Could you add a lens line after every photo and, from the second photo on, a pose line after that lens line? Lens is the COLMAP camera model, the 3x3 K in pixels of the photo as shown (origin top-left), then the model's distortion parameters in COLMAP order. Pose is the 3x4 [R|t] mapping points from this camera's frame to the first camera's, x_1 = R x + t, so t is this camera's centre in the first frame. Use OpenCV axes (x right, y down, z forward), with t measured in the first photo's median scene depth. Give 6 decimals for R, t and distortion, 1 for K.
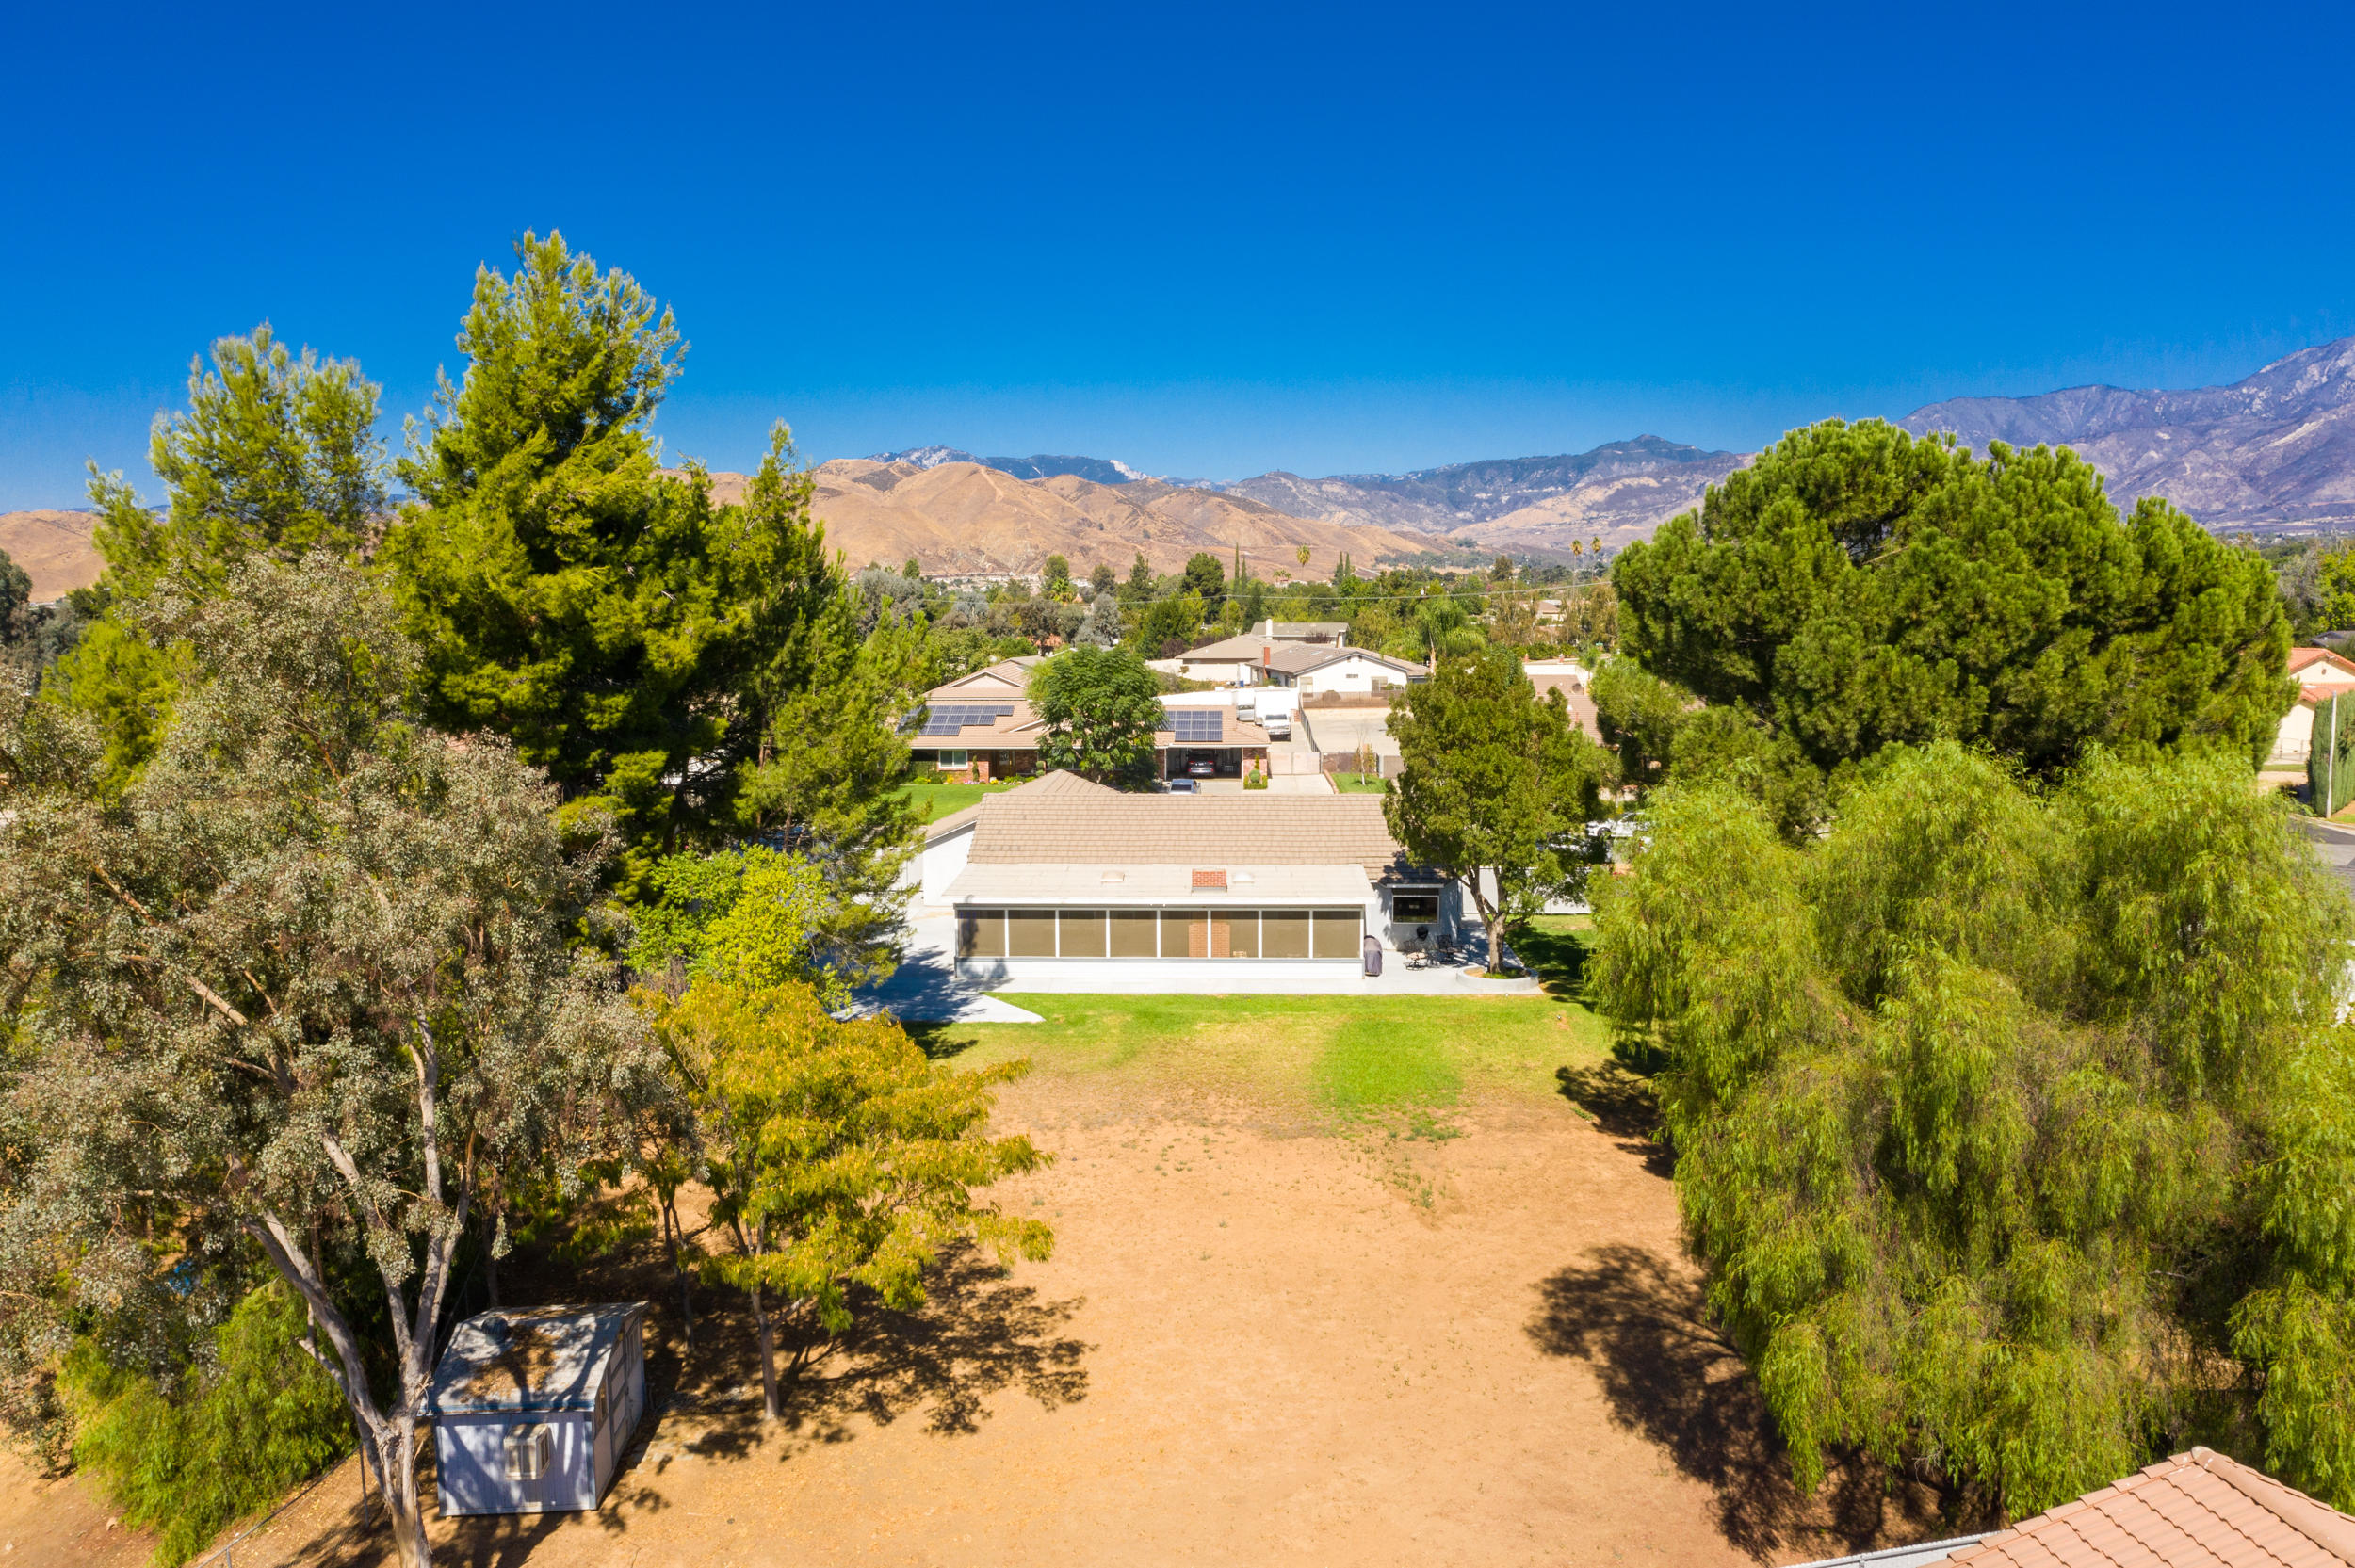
lens RADIAL K [[1844.6, 0, 1177.6], [0, 1844.6, 781.1], [0, 0, 1]] dist [-0.019492, 0.013305]
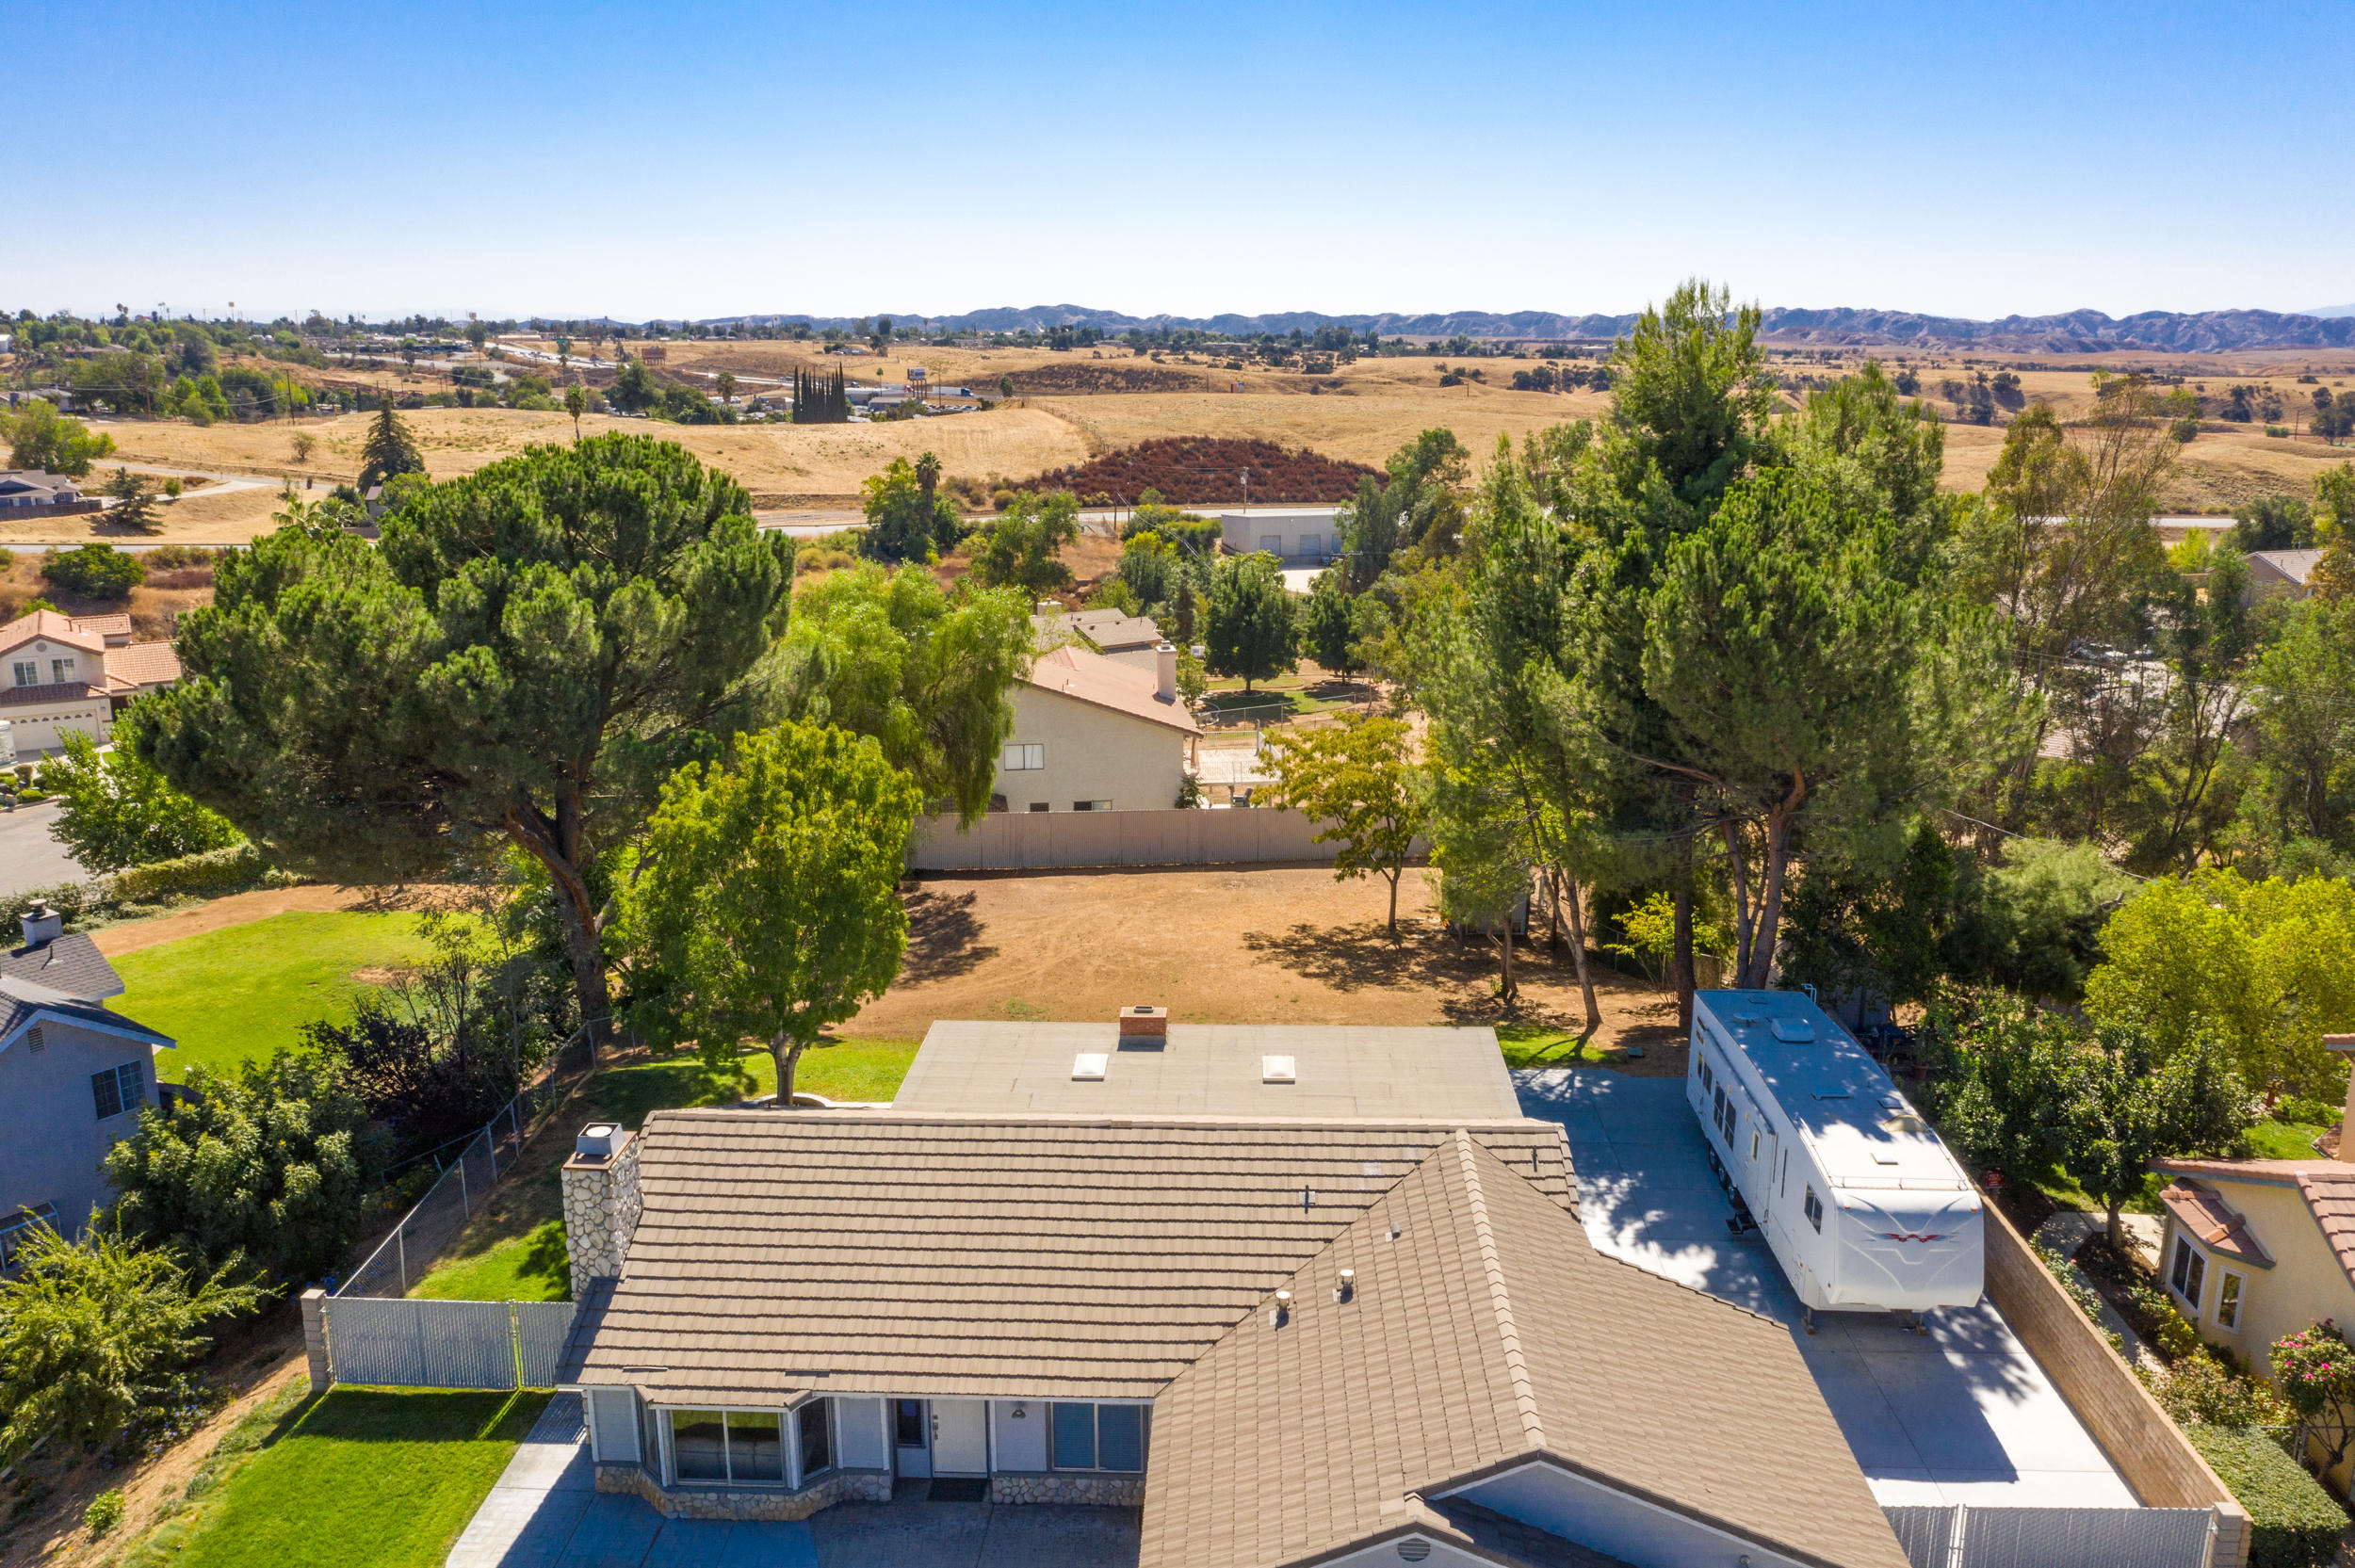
lens RADIAL K [[1844.6, 0, 1174.5], [0, 1844.6, 782.6], [0, 0, 1]] dist [-0.019492, 0.013305]
pose [[-0.999856, 0.000518, 0.016969, -0.009665], [0.006135, 0.943016, 0.332690, -0.444329], [-0.015830, 0.332746, -0.942884, 2.585095]]
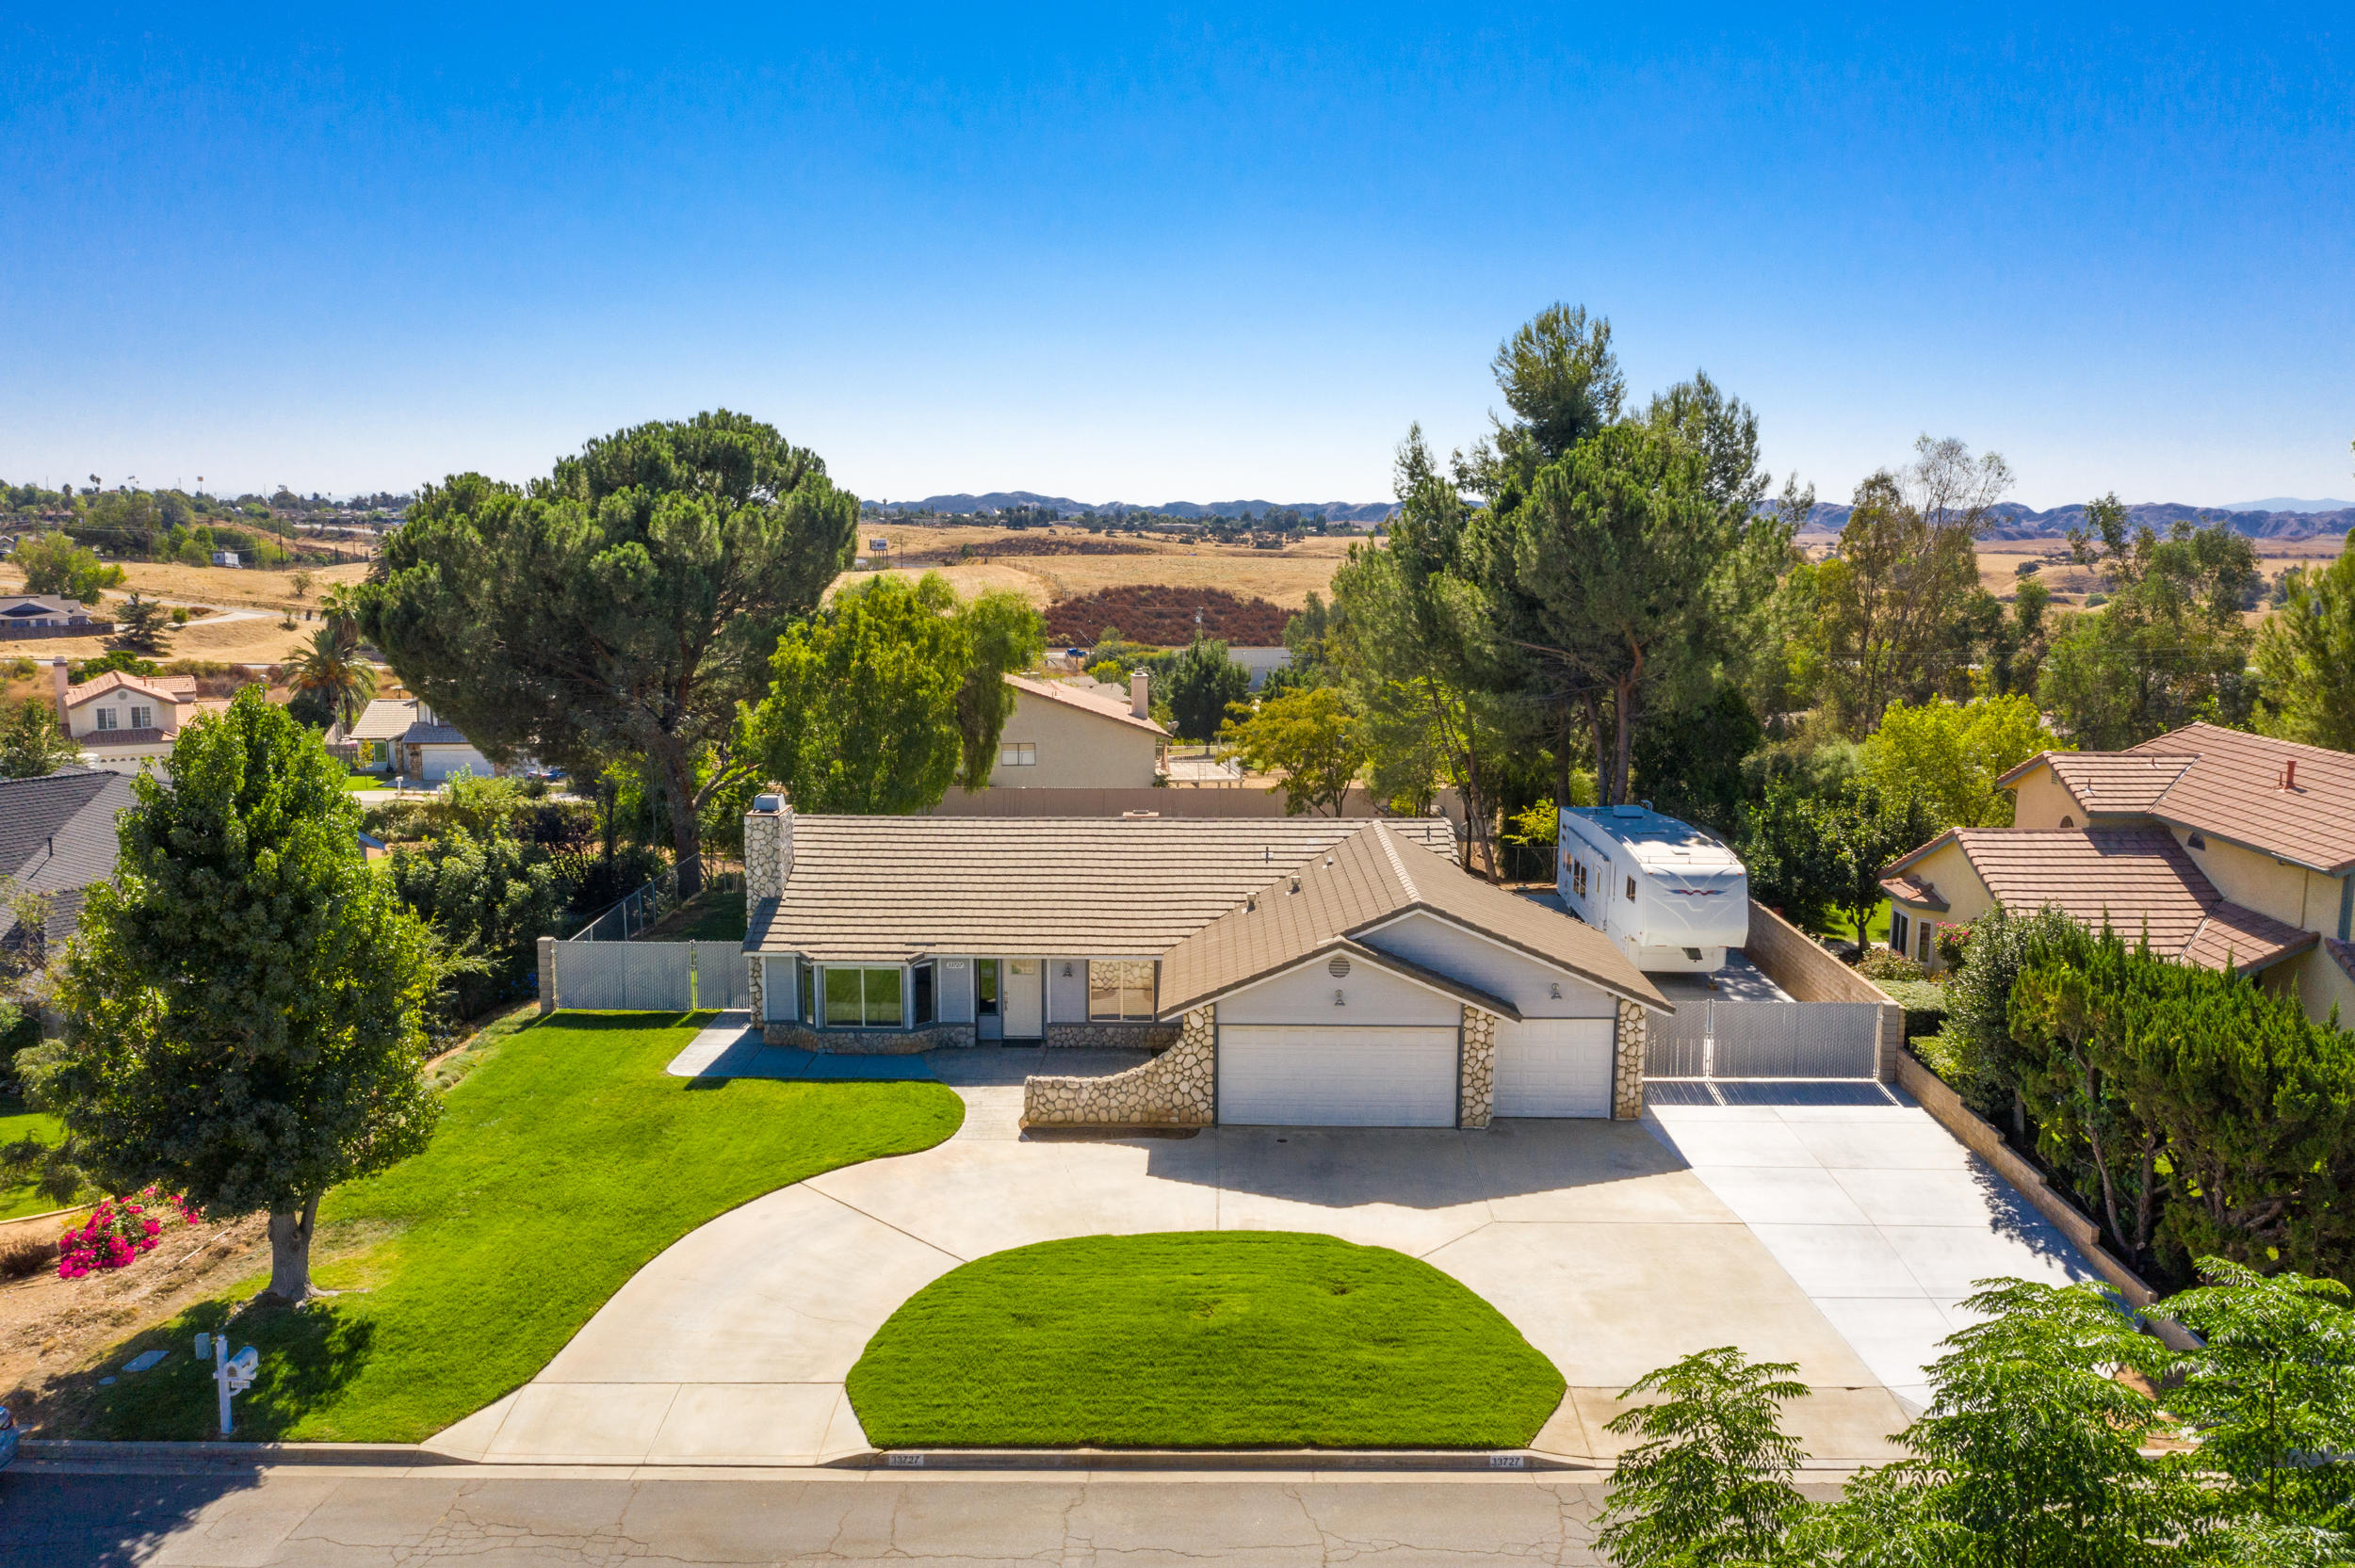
lens RADIAL K [[1844.6, 0, 1174.9], [0, 1844.6, 777.4], [0, 0, 1]] dist [-0.019492, 0.013305]
pose [[-0.999954, -0.000168, -0.009619, 0.016119], [-0.002431, 0.971813, 0.235740, -0.309789], [0.009308, 0.235752, -0.971769, 3.010856]]
